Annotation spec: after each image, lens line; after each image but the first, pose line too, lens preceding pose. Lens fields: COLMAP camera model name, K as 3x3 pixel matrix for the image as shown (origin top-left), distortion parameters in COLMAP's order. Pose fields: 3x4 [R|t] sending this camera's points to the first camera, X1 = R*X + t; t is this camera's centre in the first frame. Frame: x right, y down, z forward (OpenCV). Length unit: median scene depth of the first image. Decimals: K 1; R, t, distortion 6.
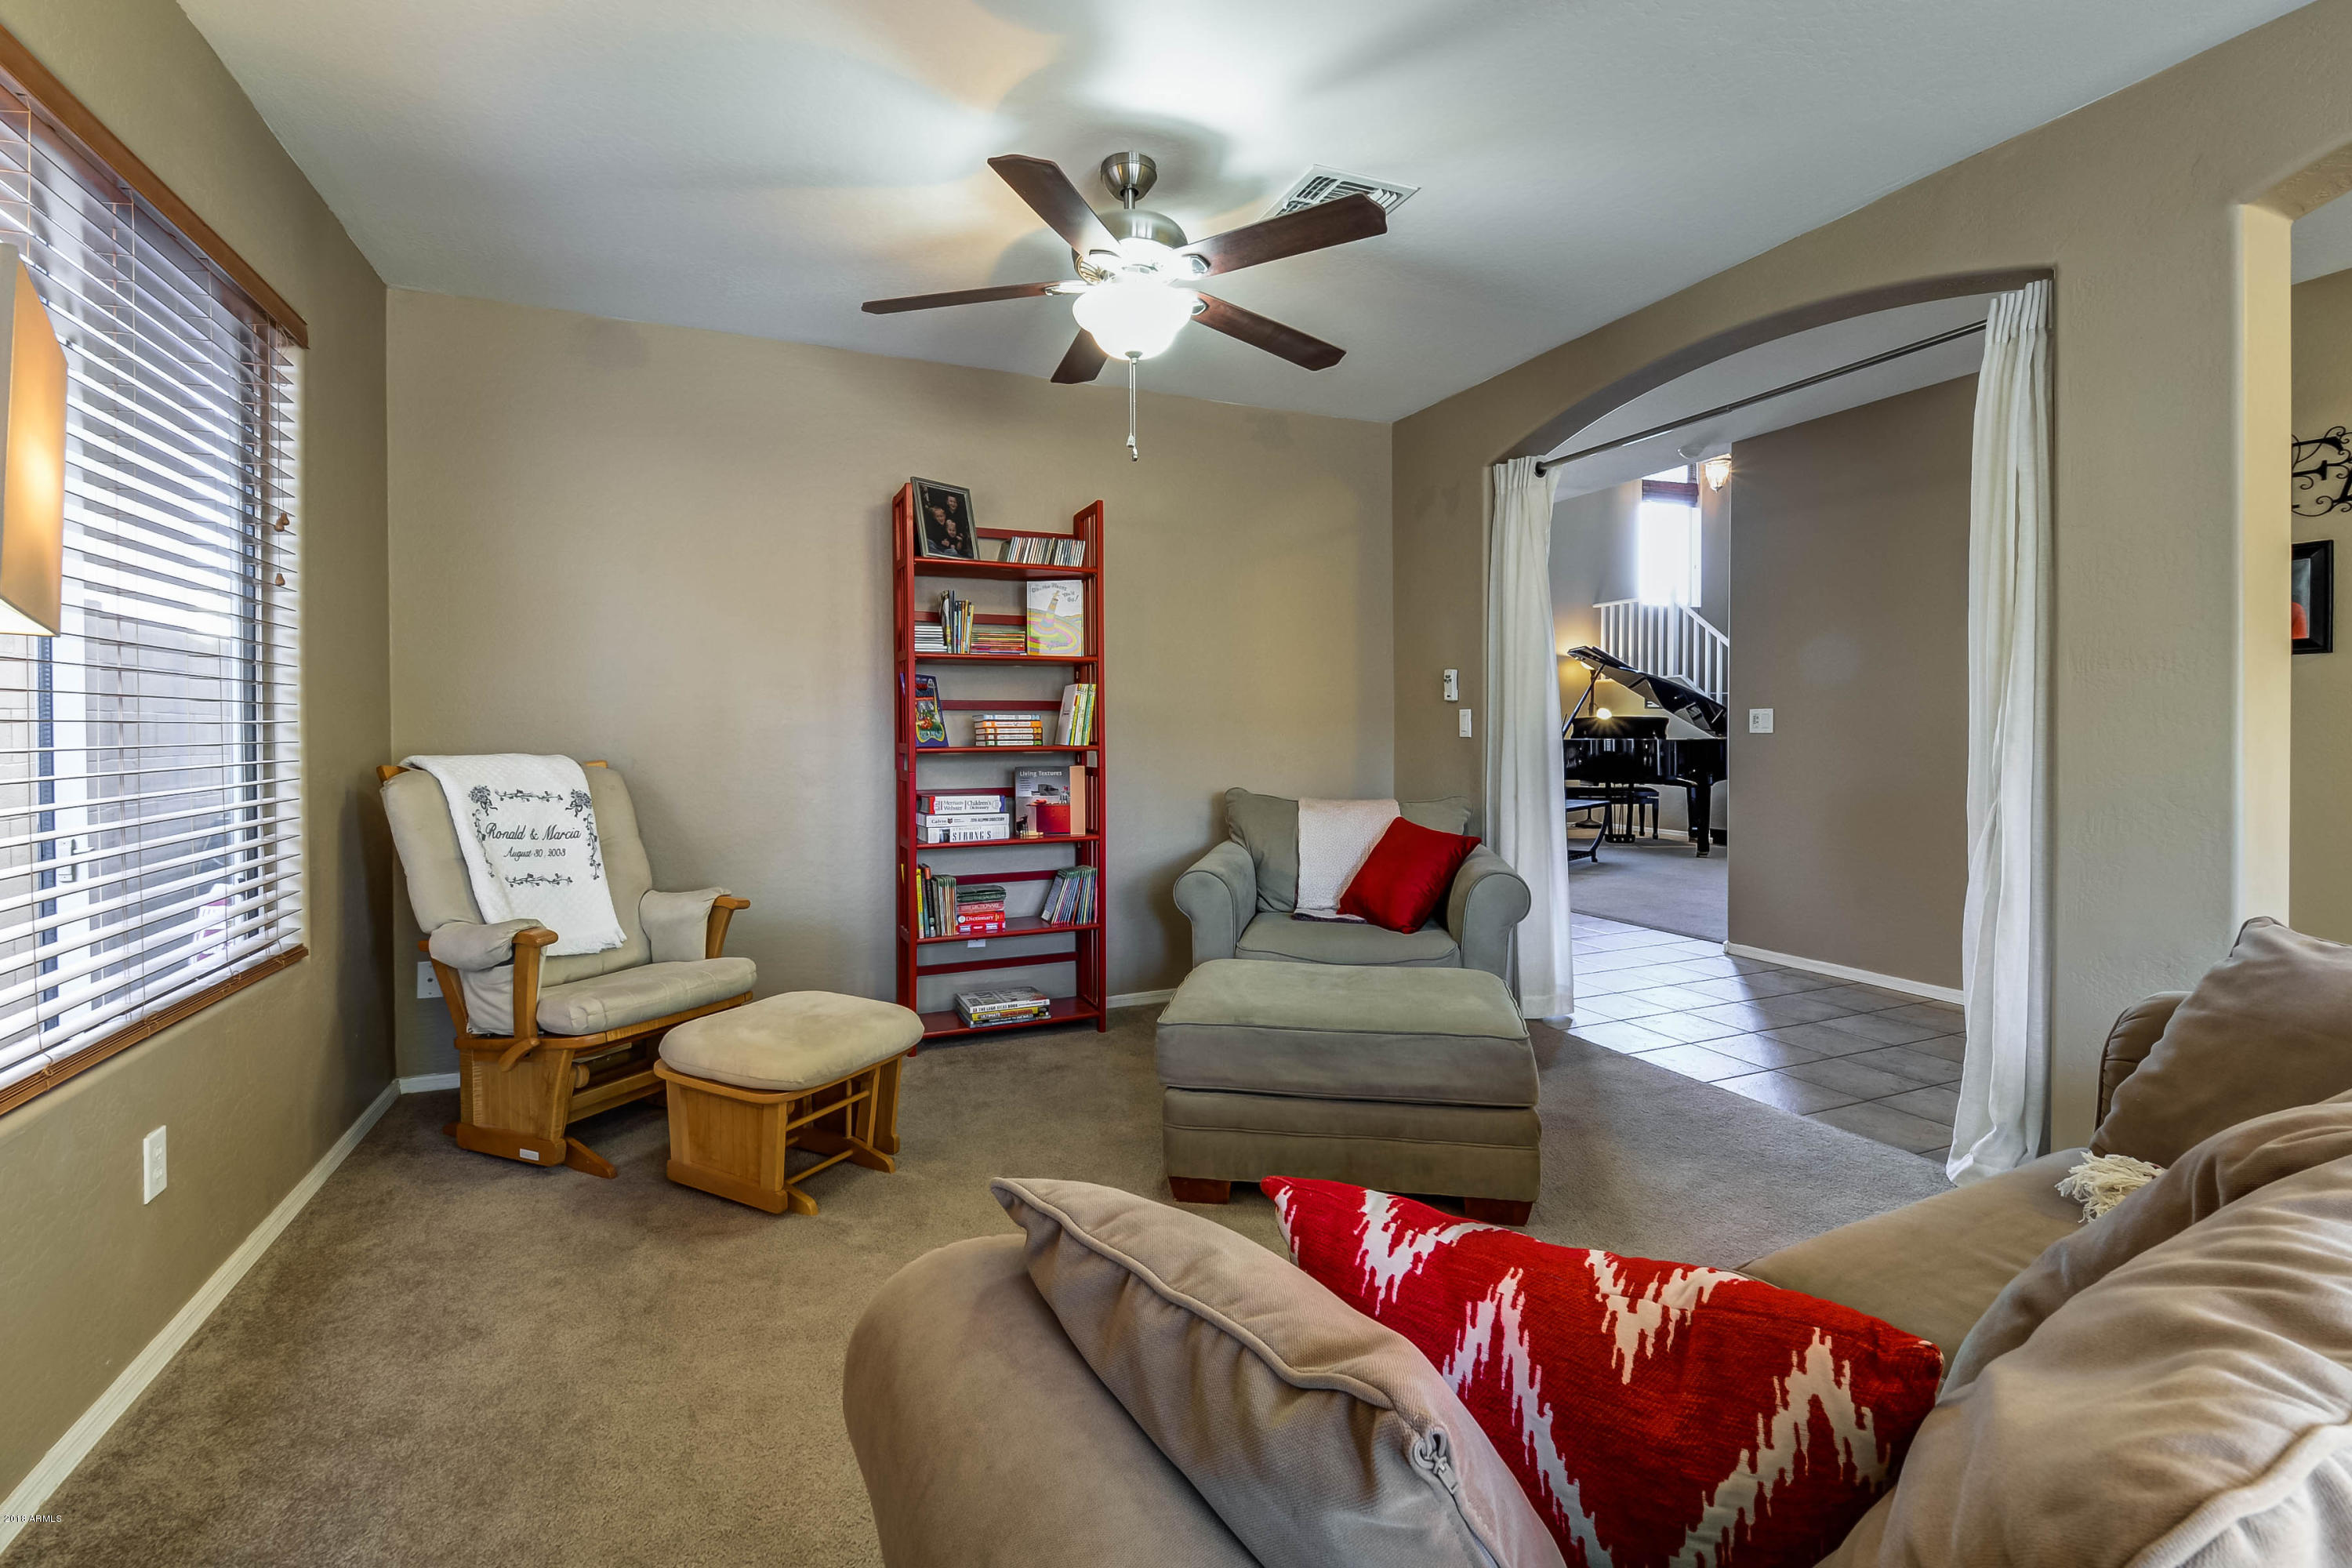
lens RADIAL K [[1024.9, 0, 1175.9], [0, 1024.9, 731.9], [0, 0, 1]] dist [0.031892, -0.018735]
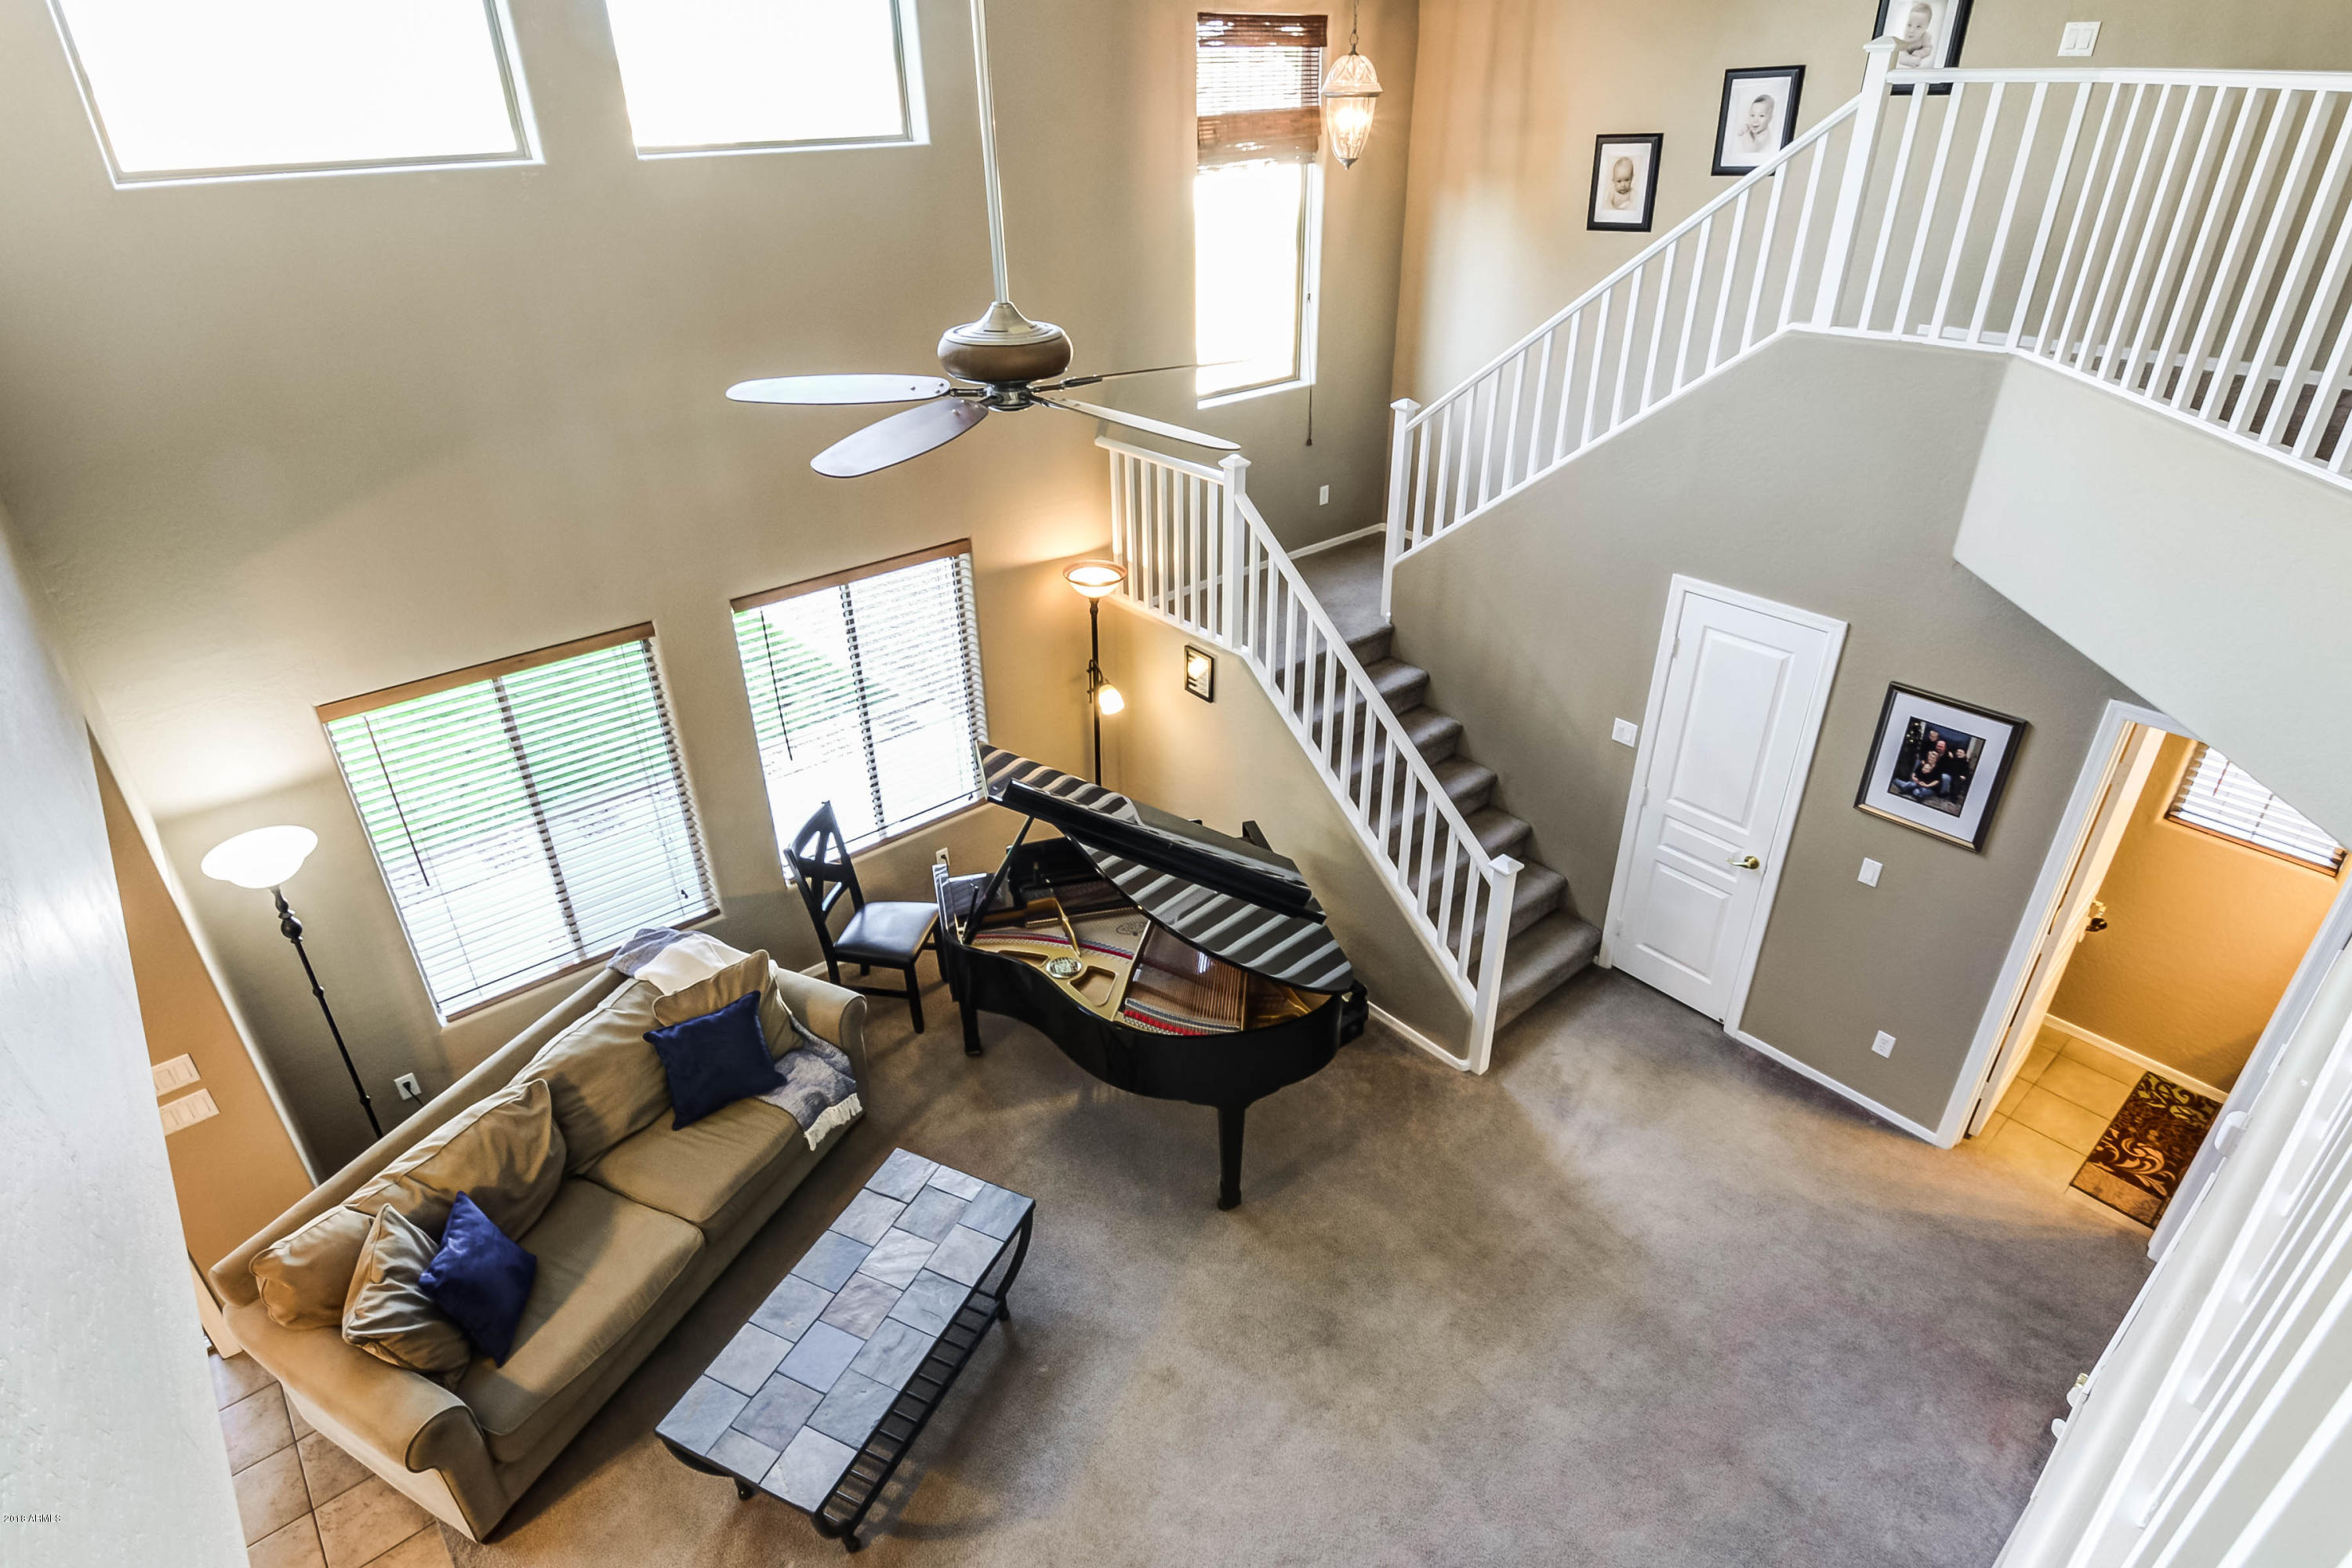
lens RADIAL K [[1204.0, 0, 1178.4], [0, 1204.0, 754.3], [0, 0, 1]] dist [0.026728, -0.023364]
pose [[0.953222, -0.154544, 0.259776, 0.299983], [0.015151, 0.882765, 0.469571, -0.279298], [-0.301890, -0.443670, 0.843812, 0.498941]]
